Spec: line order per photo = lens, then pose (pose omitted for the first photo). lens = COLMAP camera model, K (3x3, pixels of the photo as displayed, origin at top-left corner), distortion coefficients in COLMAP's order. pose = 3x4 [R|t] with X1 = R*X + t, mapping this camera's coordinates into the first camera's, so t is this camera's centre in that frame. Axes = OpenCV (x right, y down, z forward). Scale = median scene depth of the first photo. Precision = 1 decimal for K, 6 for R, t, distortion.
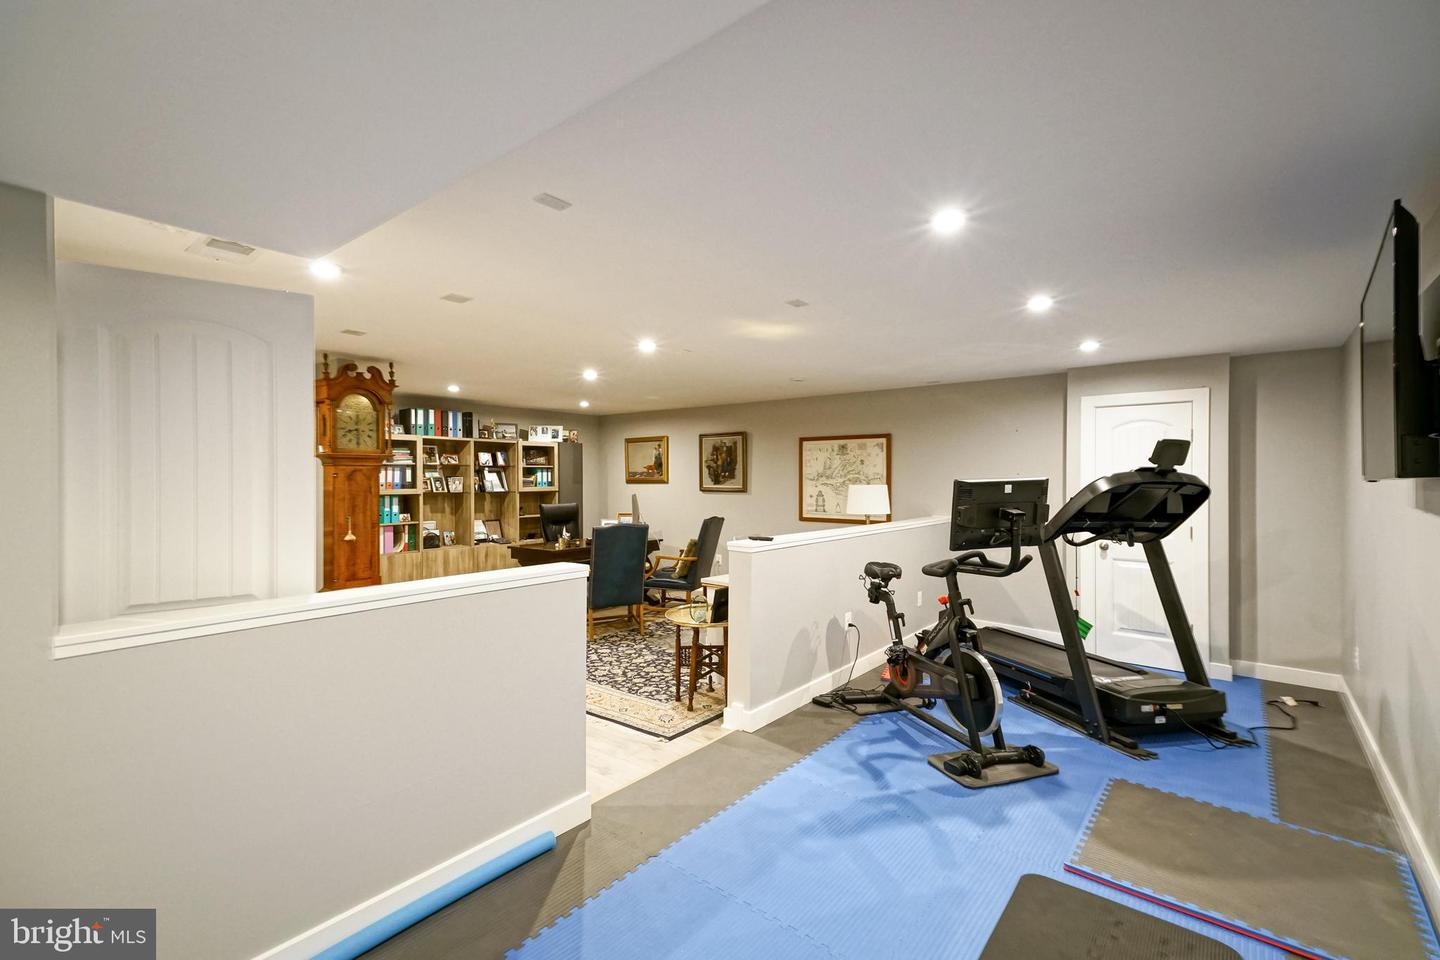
lens RADIAL K [[631.7, 0, 728.0], [0, 631.7, 476.3], [0, 0, 1]] dist [0.038653, -0.000467]
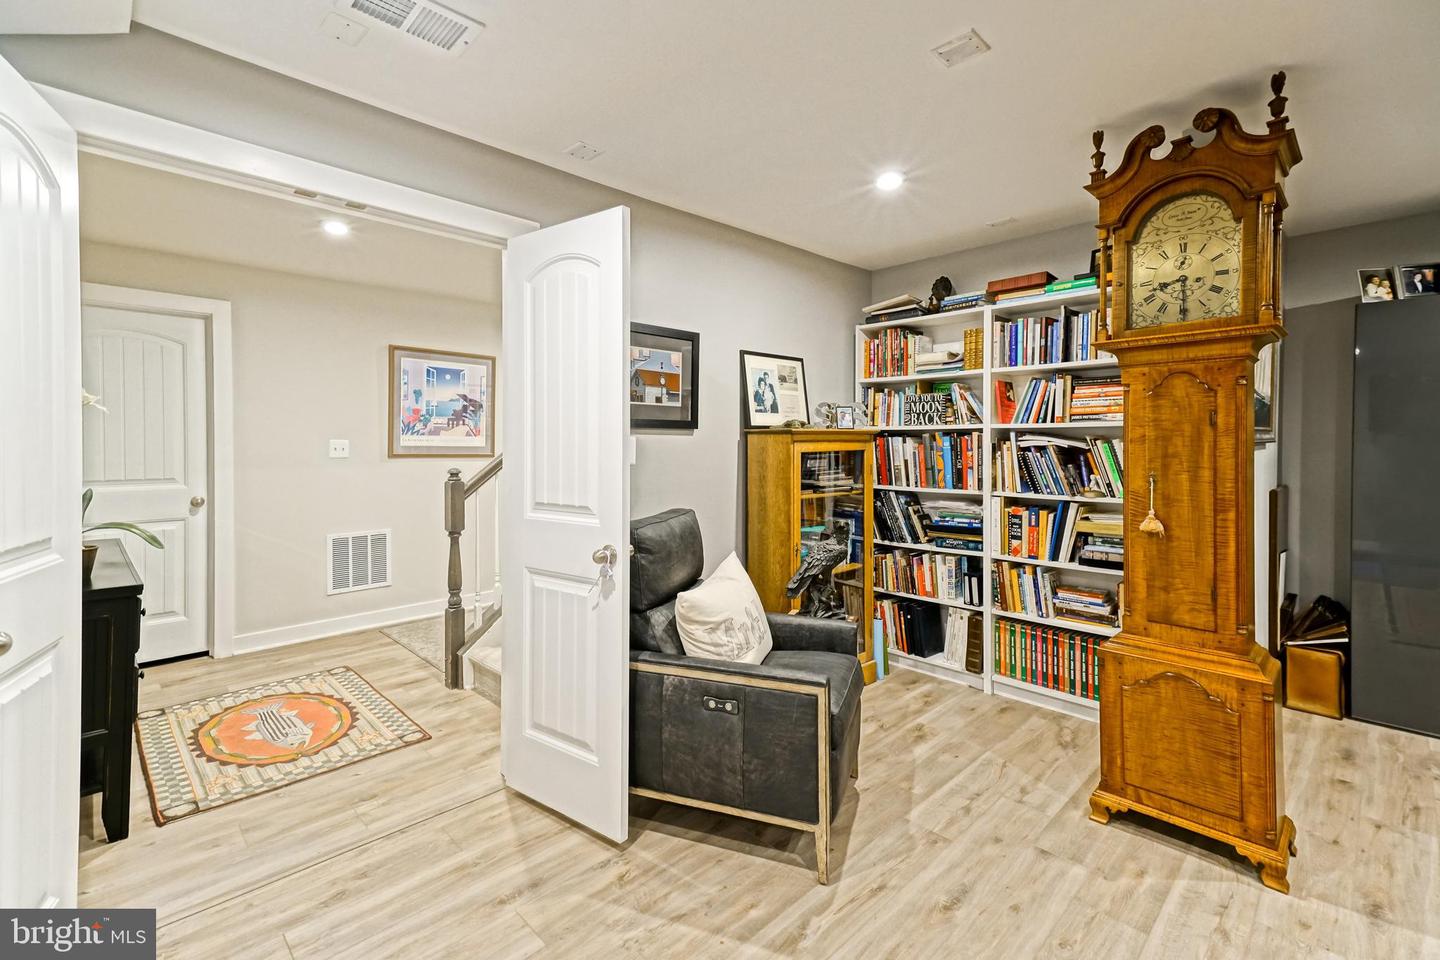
lens RADIAL K [[631.7, 0, 710.1], [0, 631.7, 449.4], [0, 0, 1]] dist [0.038653, -0.000467]
pose [[-0.123725, 0.016470, -0.992180, -0.072014], [0.002752, 0.999864, 0.016254, 0.023036], [0.992313, -0.000720, -0.123754, 0.500588]]
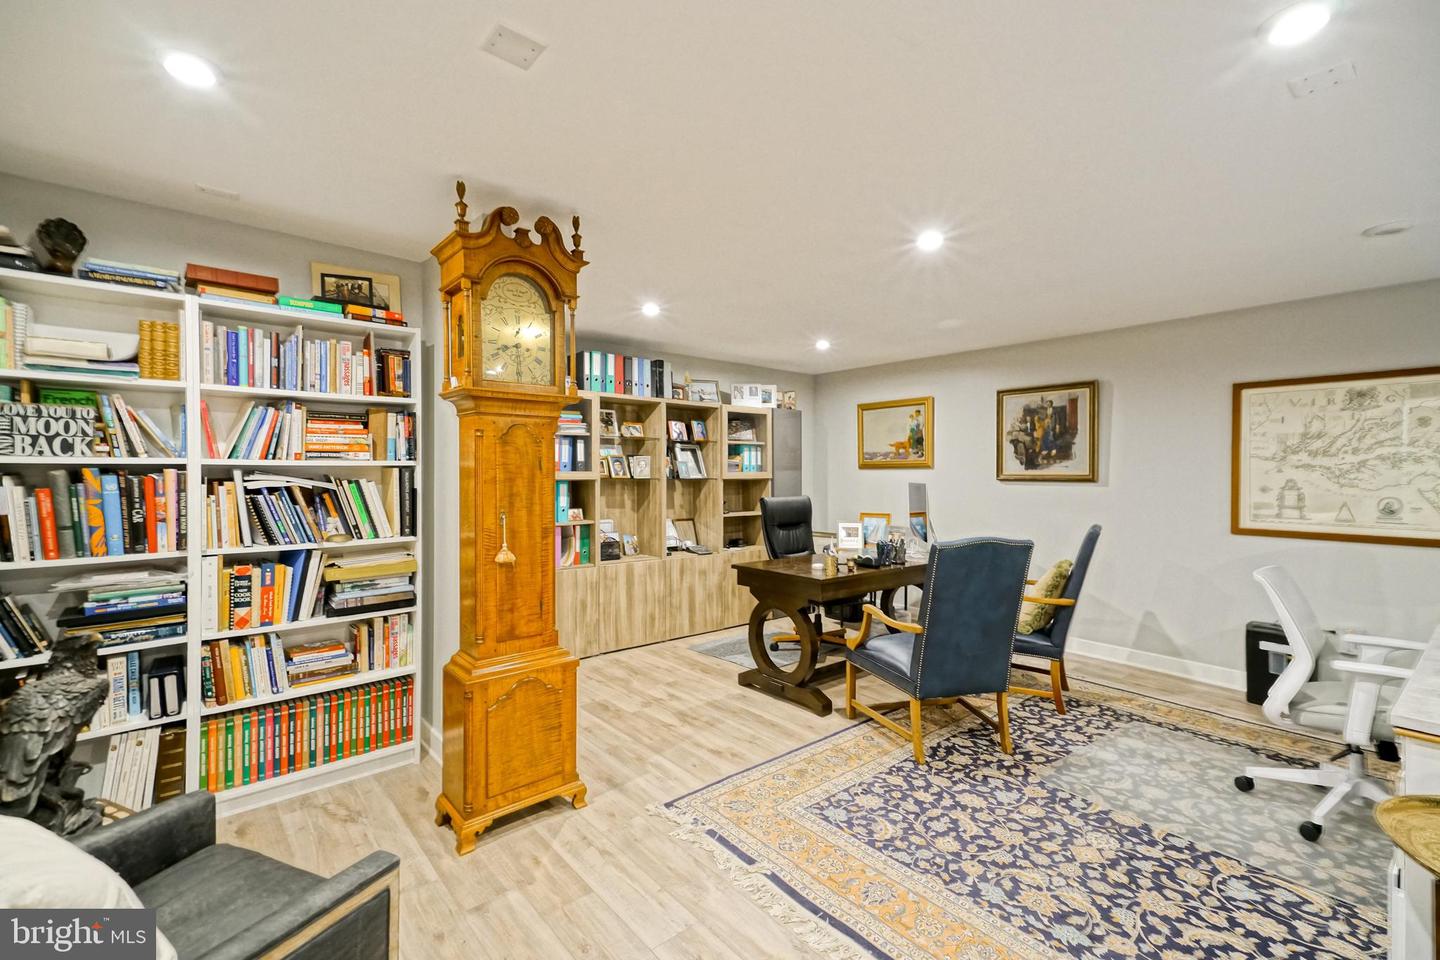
lens RADIAL K [[631.7, 0, 715.2], [0, 631.7, 475.6], [0, 0, 1]] dist [0.038653, -0.000467]
pose [[0.978929, 0.005580, -0.204126, -0.216880], [-0.004433, 0.999972, 0.006076, 0.018503], [0.204154, -0.005043, 0.978926, 0.361893]]
